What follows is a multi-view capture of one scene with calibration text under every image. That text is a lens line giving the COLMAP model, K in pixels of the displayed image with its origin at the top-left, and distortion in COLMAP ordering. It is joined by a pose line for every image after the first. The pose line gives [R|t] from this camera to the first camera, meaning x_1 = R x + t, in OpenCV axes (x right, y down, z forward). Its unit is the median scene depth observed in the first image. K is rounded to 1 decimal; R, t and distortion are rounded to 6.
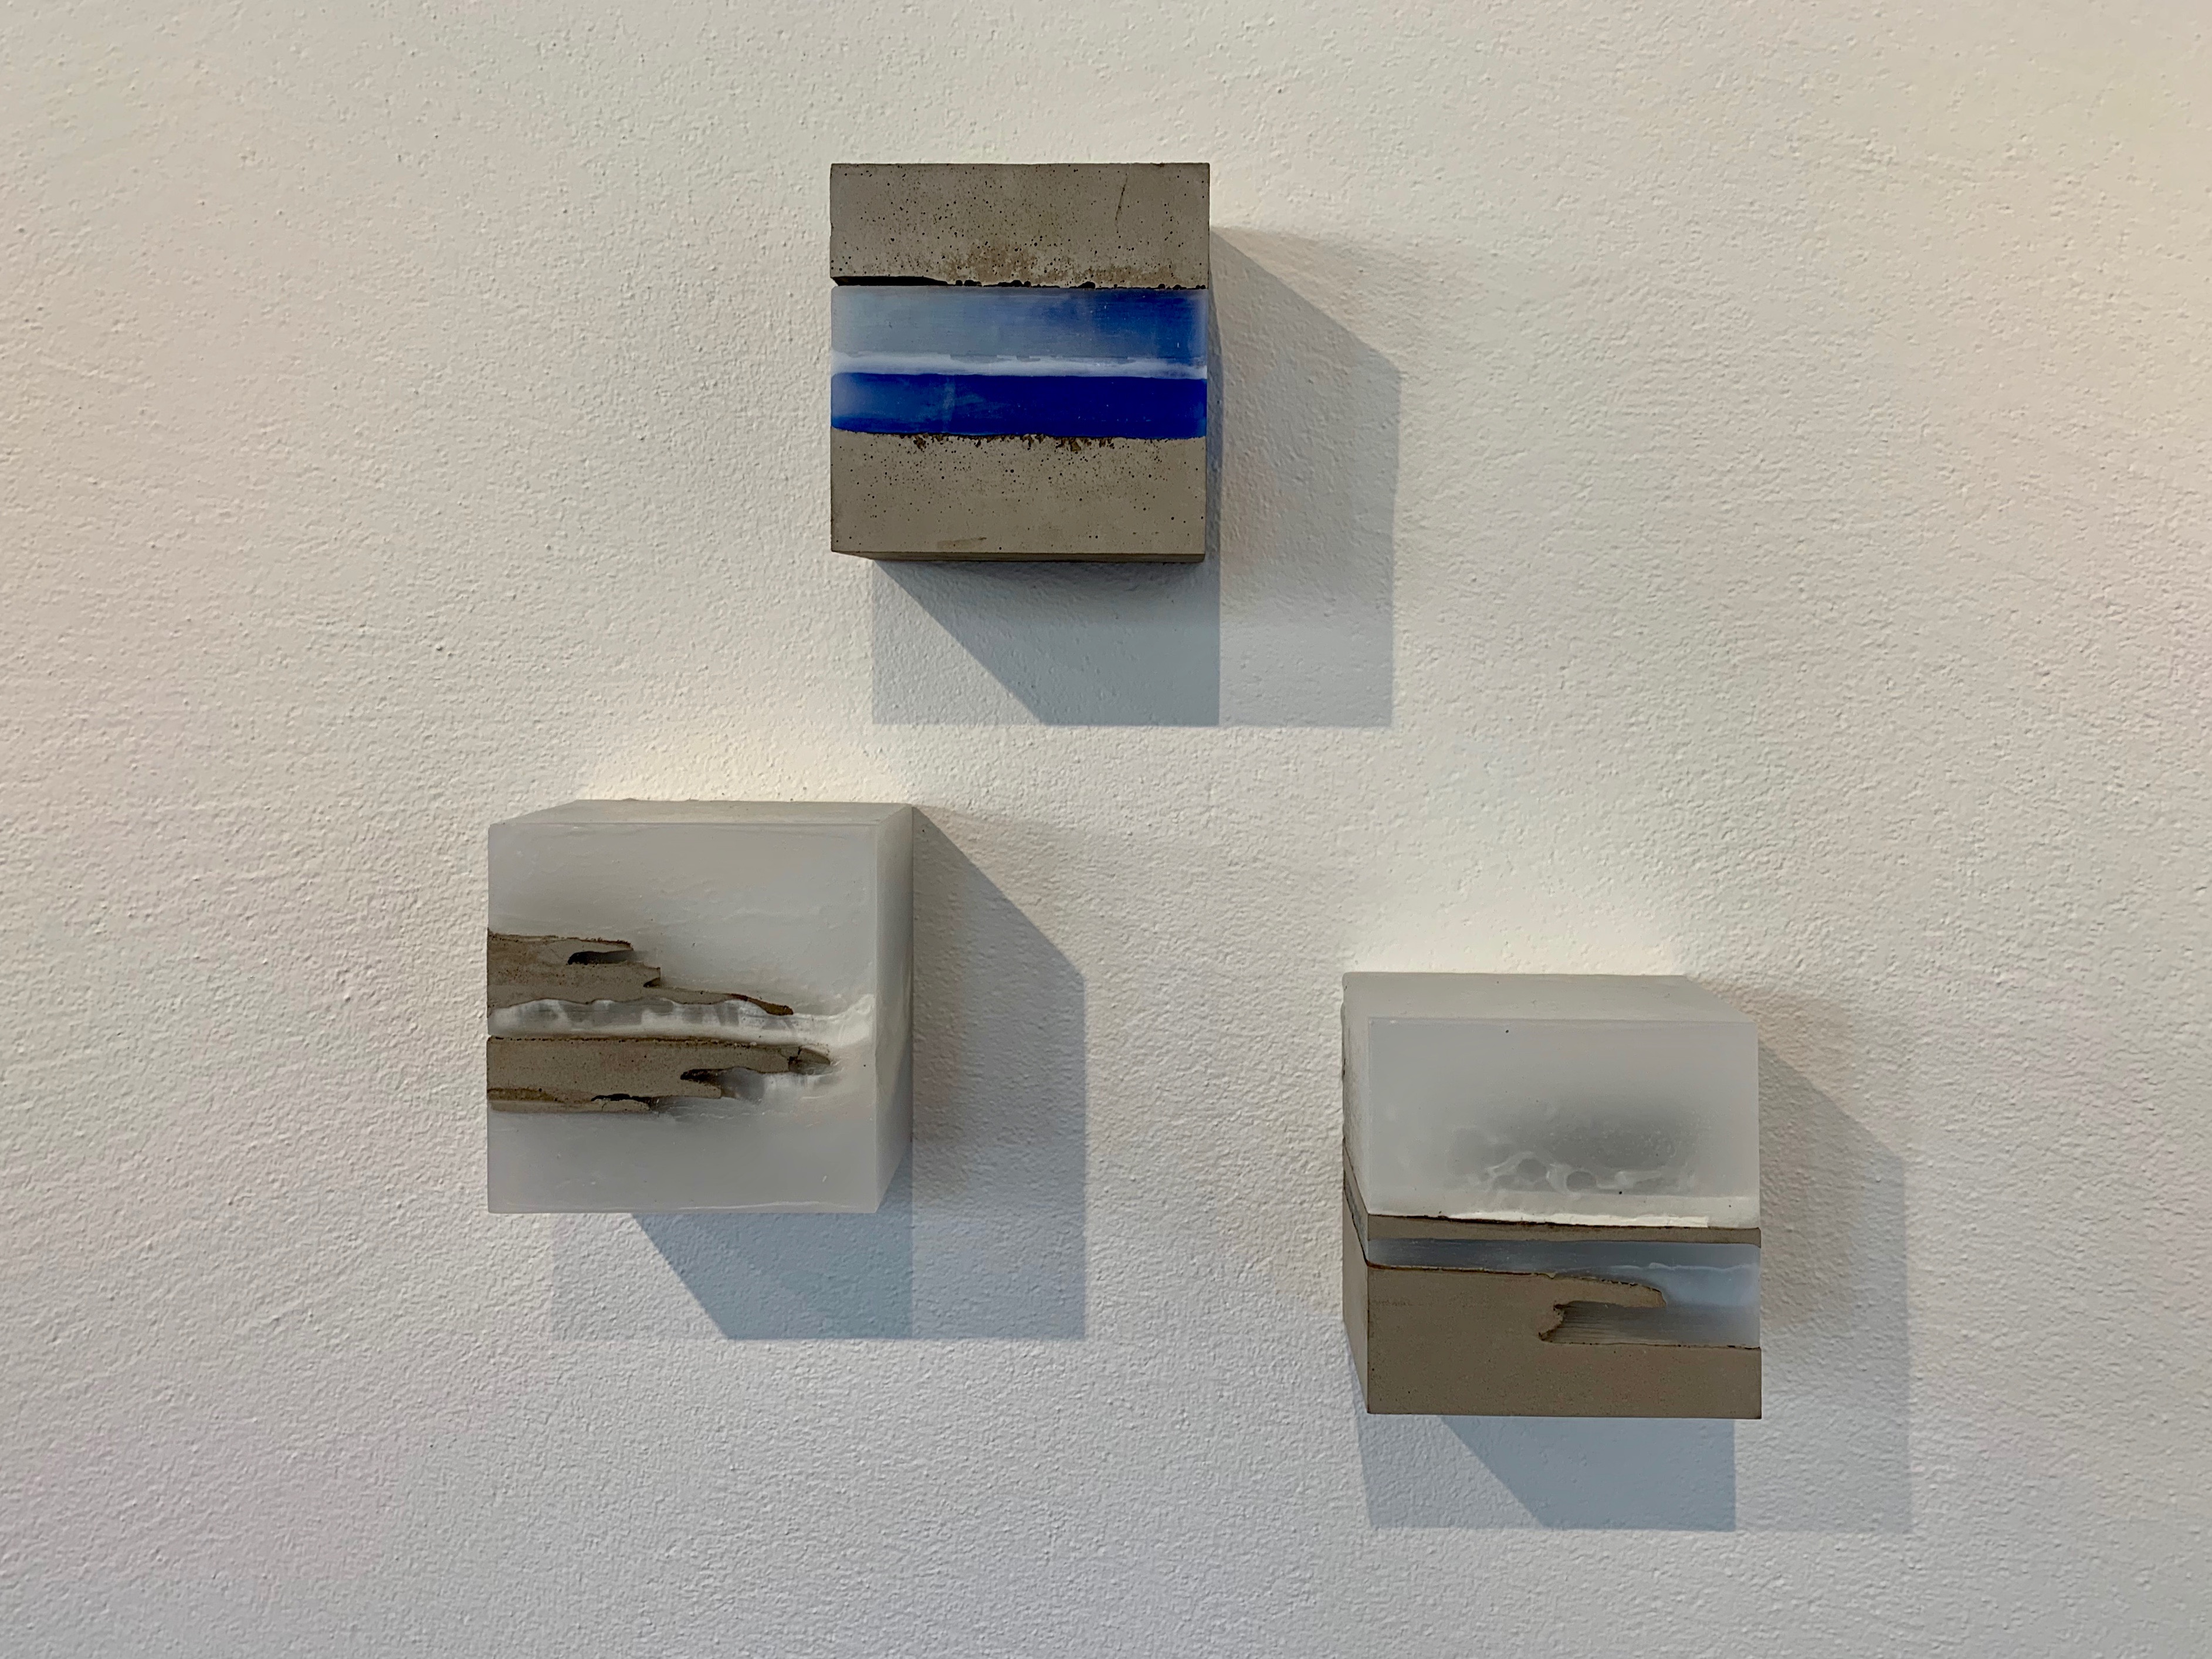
lens RADIAL K [[1373.2, 0, 1144.4], [0, 1373.2, 750.9], [0, 0, 1]] dist [0.018474, -0.018531]
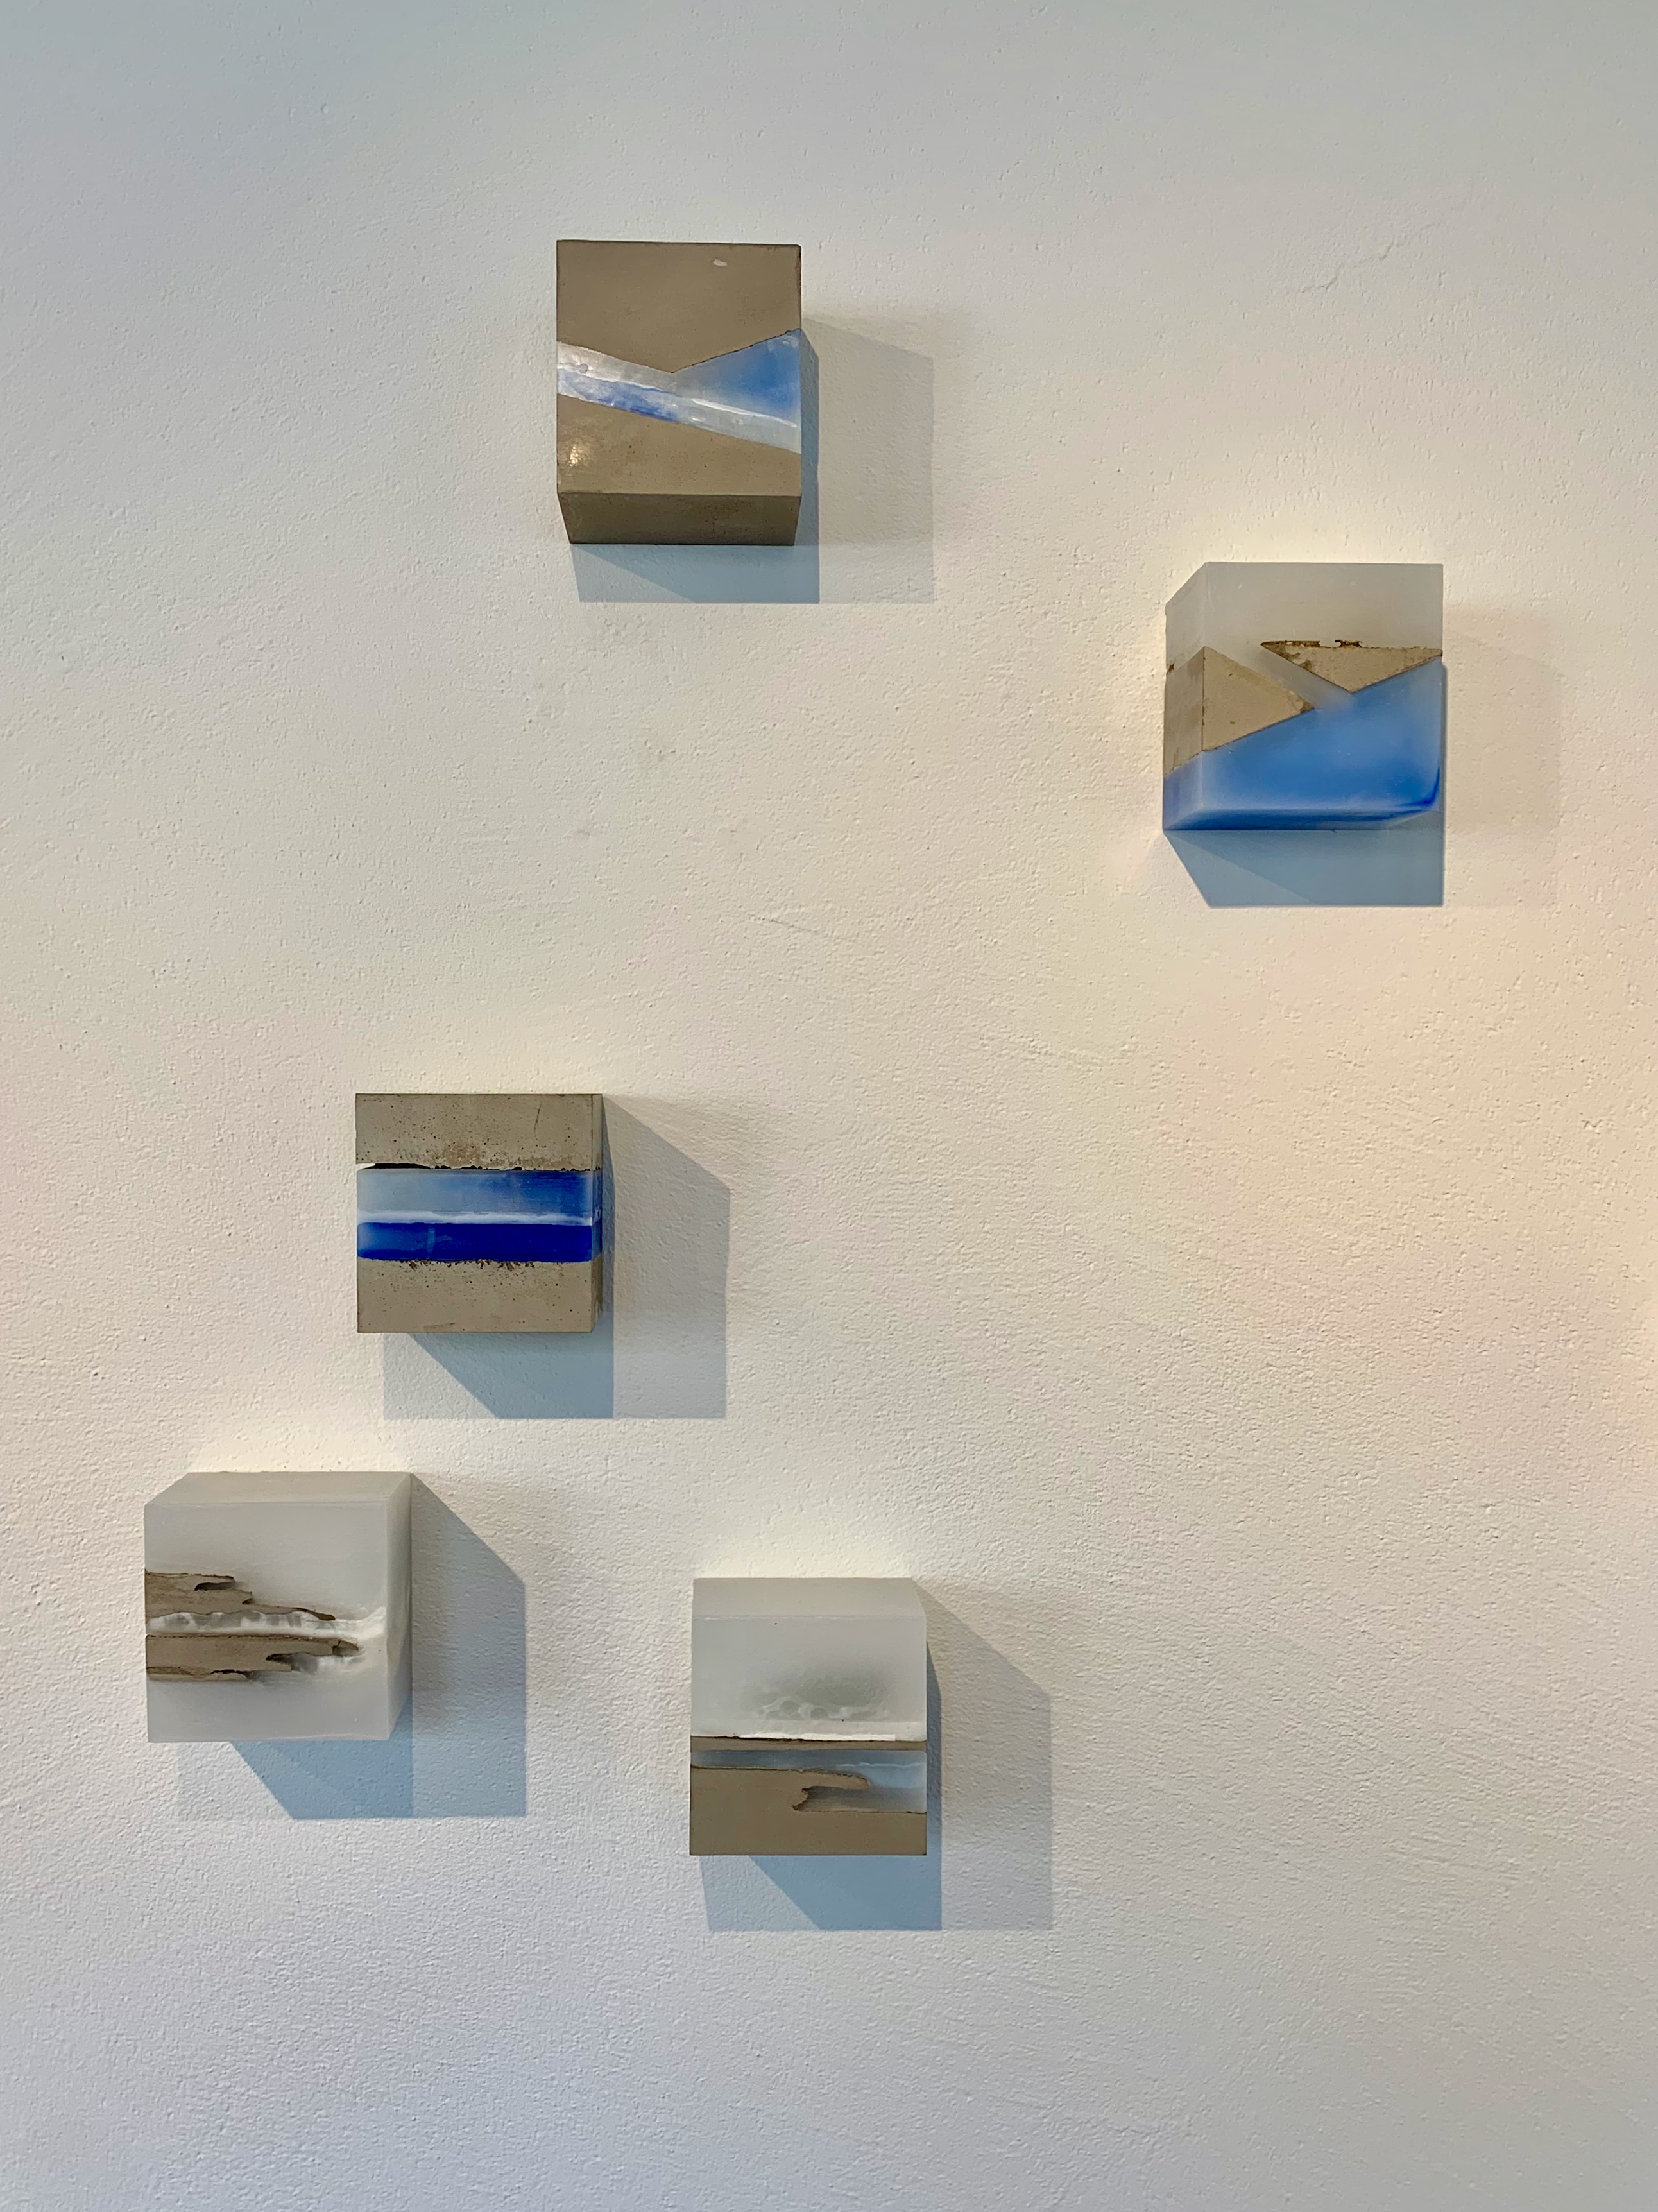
lens RADIAL K [[1690.3, 0, 780.3], [0, 1690.3, 1198.2], [0, 0, 1]] dist [0.051402, -0.075315]
pose [[0.999391, -0.001650, 0.034853, 0.178544], [0.000296, 0.999246, 0.038827, -0.342511], [-0.034891, -0.038793, 0.998638, -0.896222]]
